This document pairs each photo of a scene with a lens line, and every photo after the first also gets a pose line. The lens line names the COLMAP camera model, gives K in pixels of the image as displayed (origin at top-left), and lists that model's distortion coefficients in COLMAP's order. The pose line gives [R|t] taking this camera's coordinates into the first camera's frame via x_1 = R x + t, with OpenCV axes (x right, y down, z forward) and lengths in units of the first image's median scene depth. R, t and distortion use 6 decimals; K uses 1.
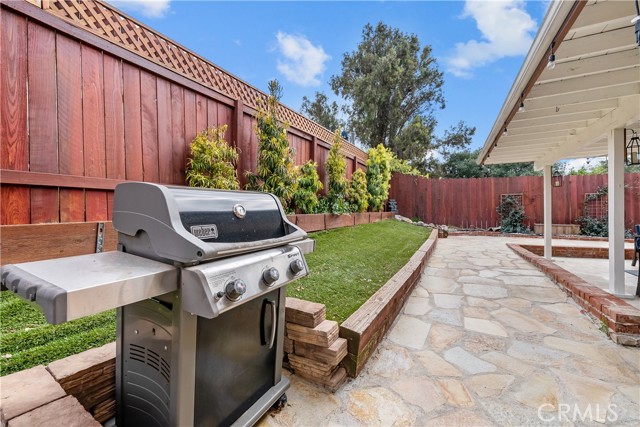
lens RADIAL K [[262.9, 0, 320.0], [0, 262.9, 213.5], [0, 0, 1]] dist [-0.001057, -0.000152]
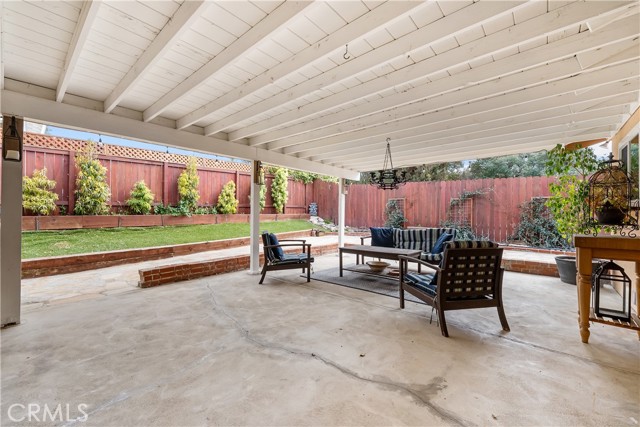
lens RADIAL K [[262.9, 0, 320.0], [0, 262.9, 213.5], [0, 0, 1]] dist [-0.001057, -0.000152]
pose [[0.968013, 0.012832, -0.250573, 0.674268], [-0.013008, 0.999915, 0.000956, -0.010150], [0.250564, 0.002334, 0.968097, -0.118047]]
